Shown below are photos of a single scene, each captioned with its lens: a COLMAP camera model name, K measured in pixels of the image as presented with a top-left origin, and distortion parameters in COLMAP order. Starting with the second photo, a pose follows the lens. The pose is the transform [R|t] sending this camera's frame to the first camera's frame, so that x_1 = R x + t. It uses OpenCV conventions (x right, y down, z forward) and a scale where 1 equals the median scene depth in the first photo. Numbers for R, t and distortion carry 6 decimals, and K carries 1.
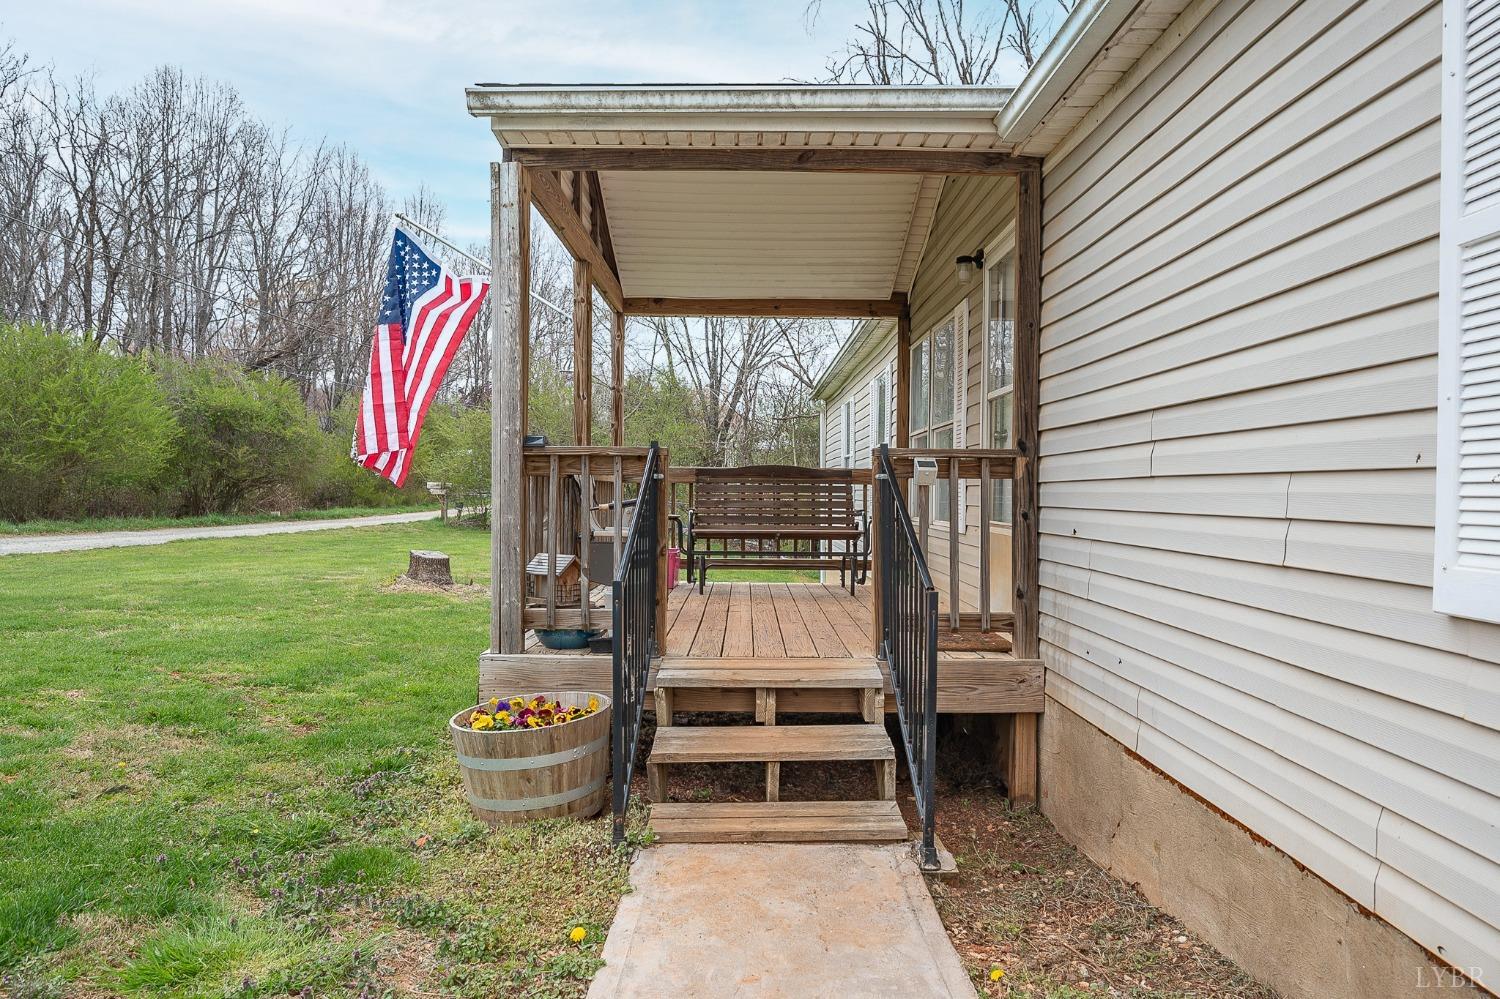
lens RADIAL K [[951.8, 0, 756.5], [0, 951.8, 498.1], [0, 0, 1]] dist [0.001842, 0.000277]
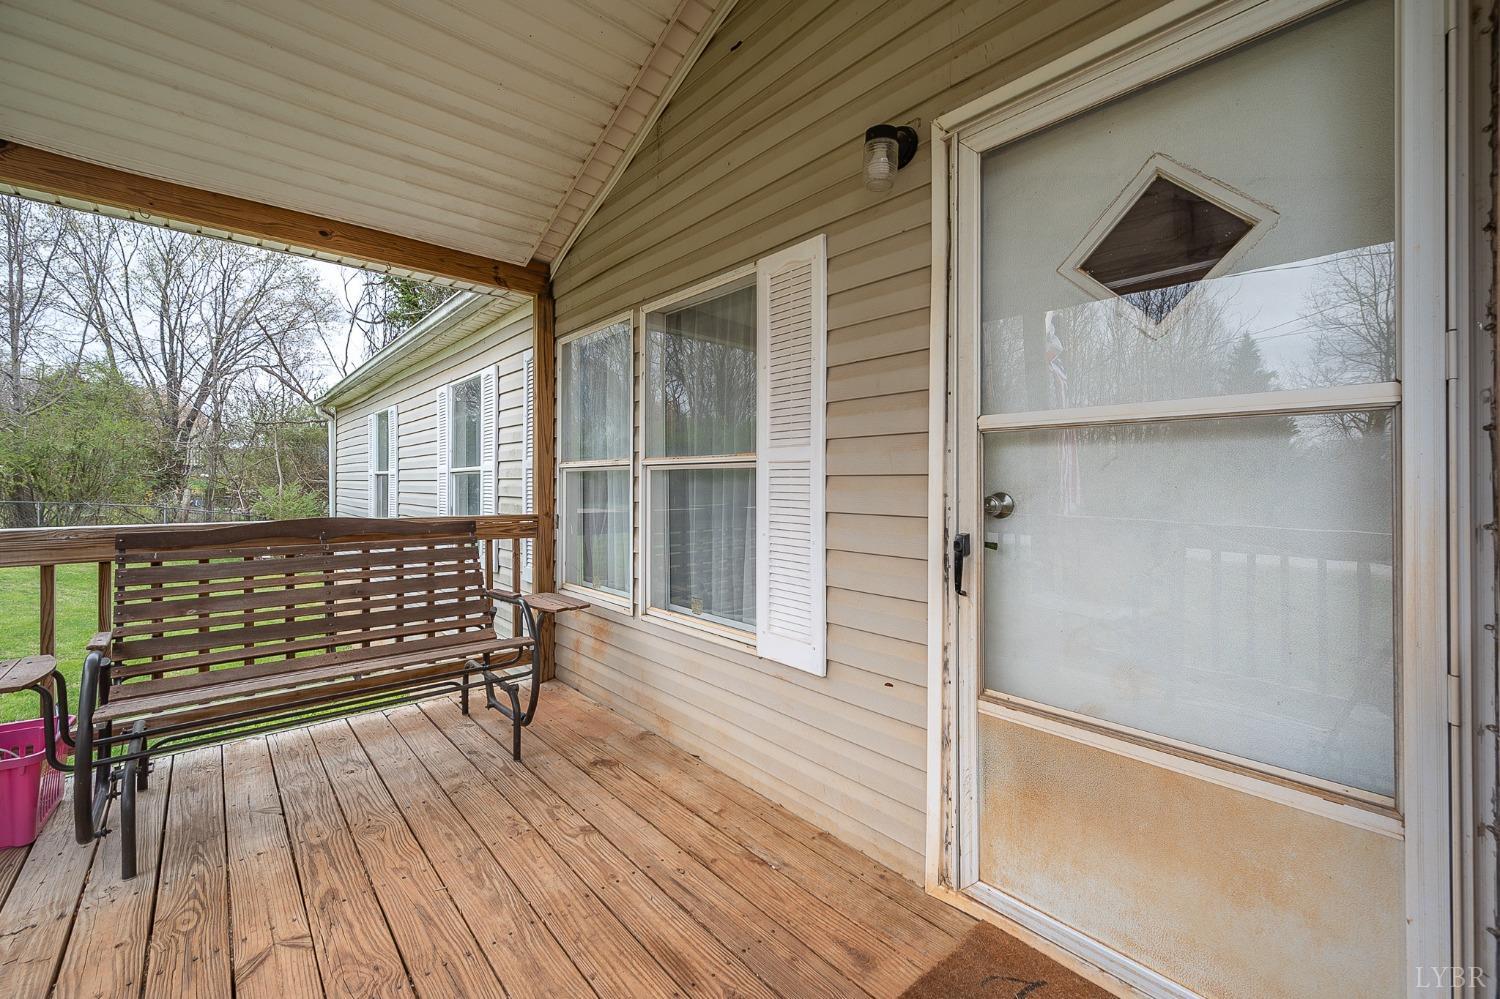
lens RADIAL K [[602.1, 0, 751.7], [0, 602.1, 485.5], [0, 0, 1]] dist [-0.003181, -0.000093]
pose [[0.749976, -0.004777, 0.661448, -0.013317], [0.004131, 0.999988, 0.002538, -0.027774], [-0.661452, 0.000829, 0.749987, 0.302071]]
